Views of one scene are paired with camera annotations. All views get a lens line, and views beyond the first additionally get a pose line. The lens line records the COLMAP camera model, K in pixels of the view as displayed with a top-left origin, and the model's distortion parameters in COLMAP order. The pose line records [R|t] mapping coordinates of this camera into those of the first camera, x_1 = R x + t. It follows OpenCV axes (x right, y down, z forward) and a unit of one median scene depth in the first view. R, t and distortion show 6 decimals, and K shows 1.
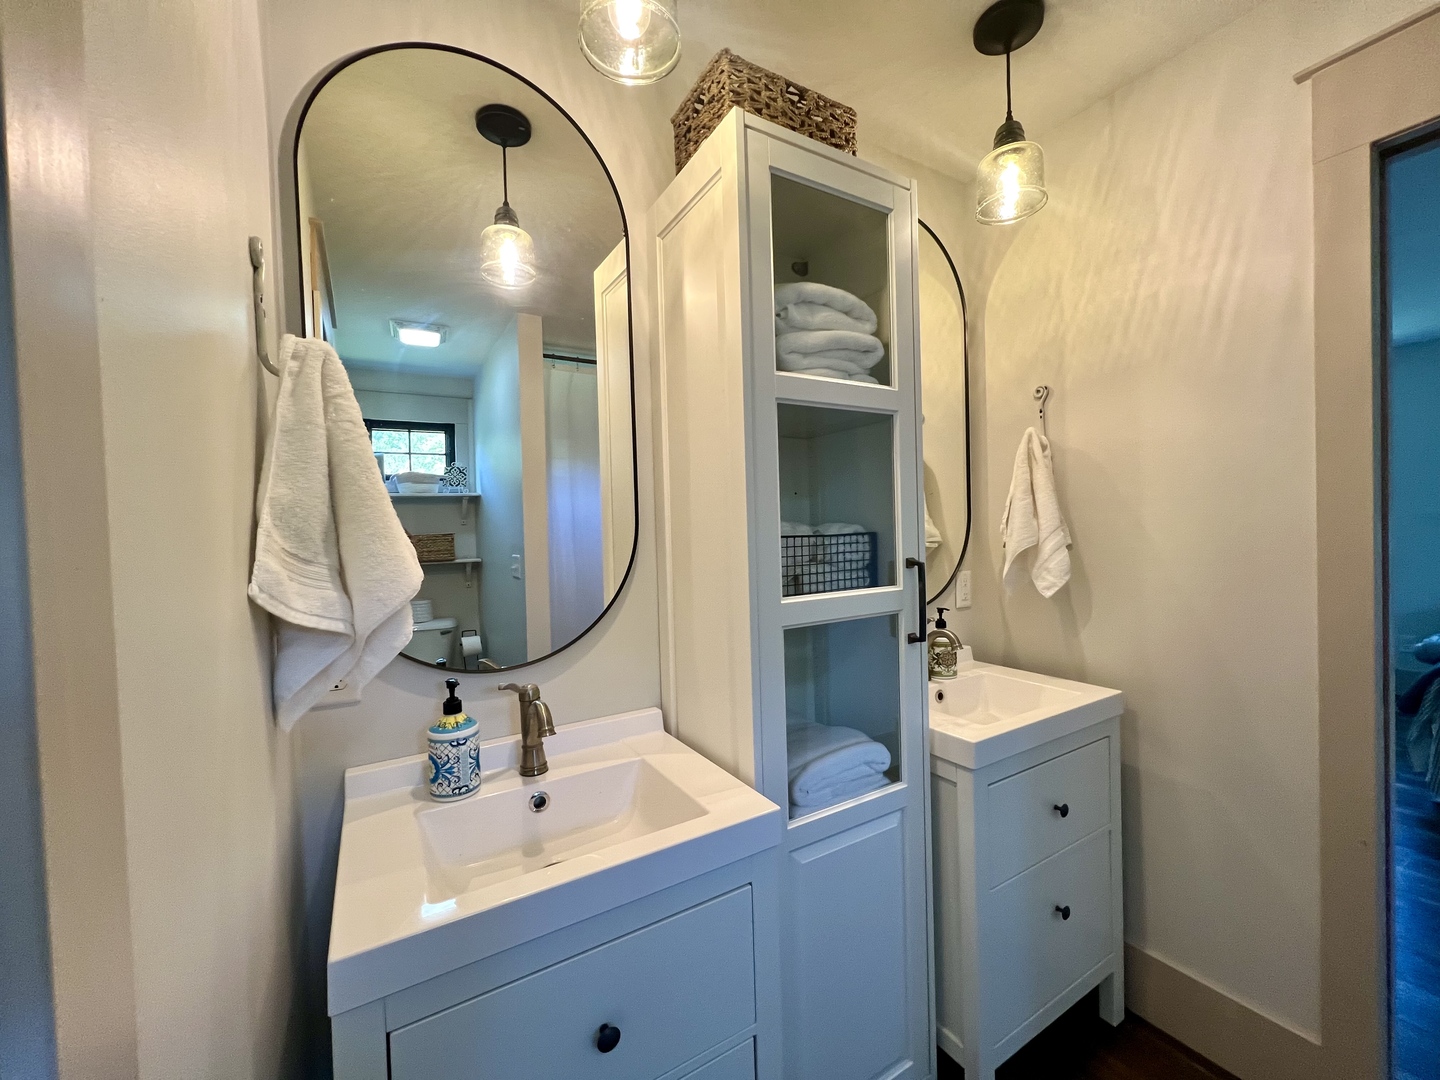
lens RADIAL K [[574.2, 0, 724.1], [0, 574.2, 539.3], [0, 0, 1]] dist [0.000037, -0.000220]
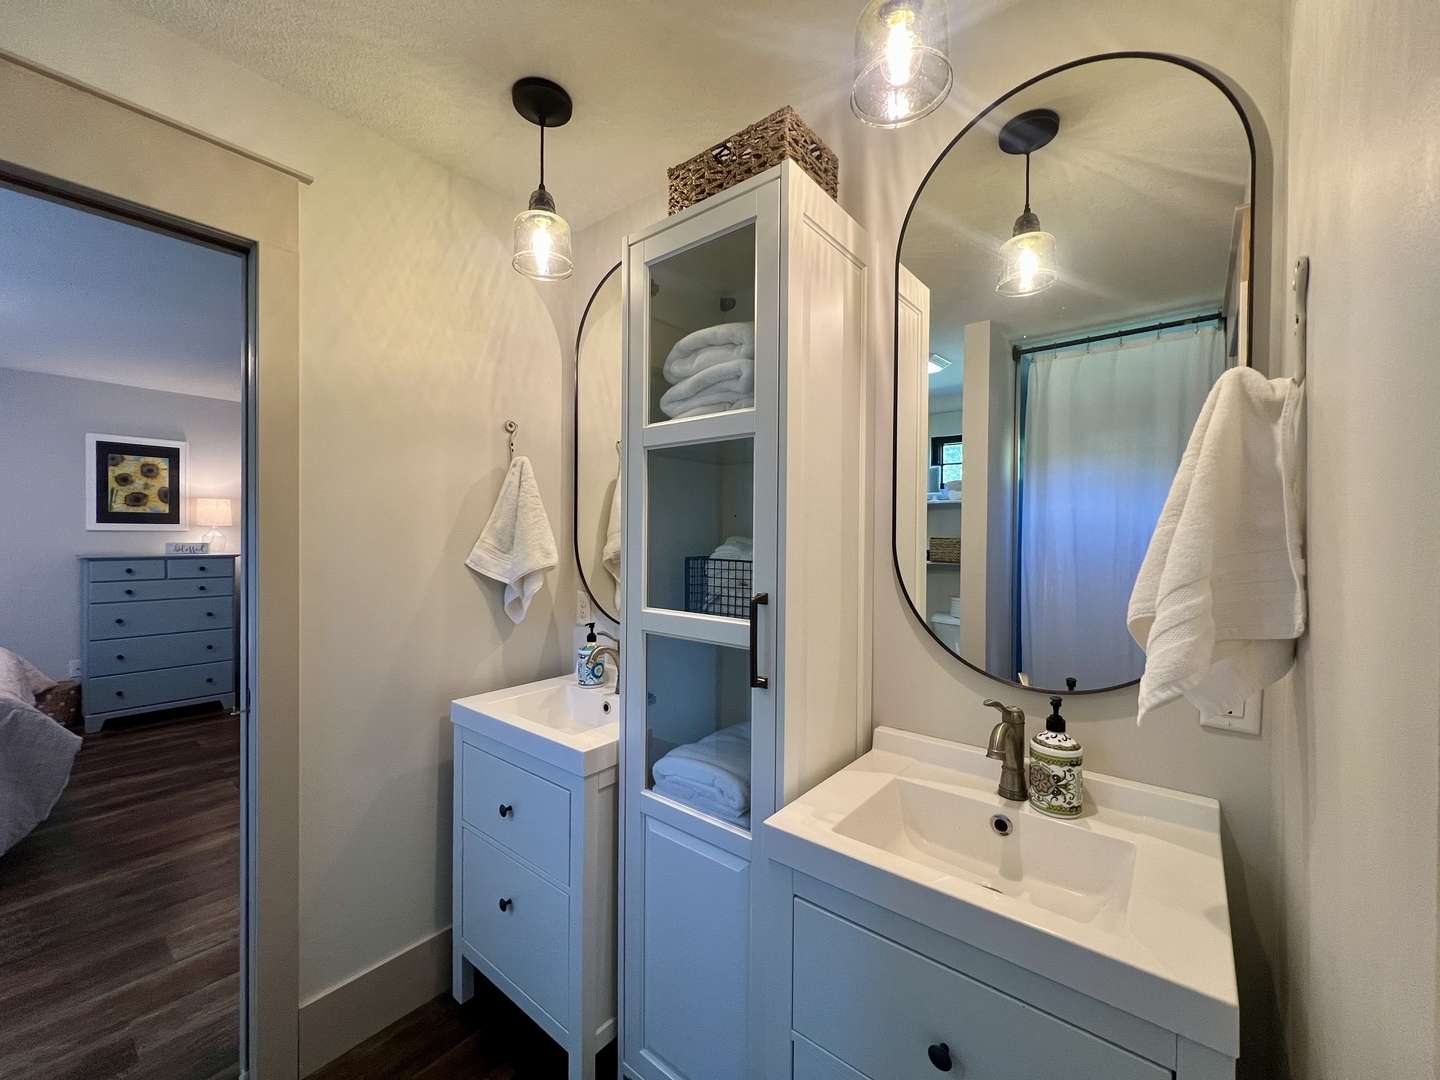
lens RADIAL K [[574.2, 0, 721.9], [0, 574.2, 541.1], [0, 0, 1]] dist [0.000037, -0.000220]
pose [[0.346827, 0.042216, -0.936978, 1.173718], [-0.037491, 0.998812, 0.031124, -0.076456], [0.937179, 0.024334, 0.347998, 0.642068]]
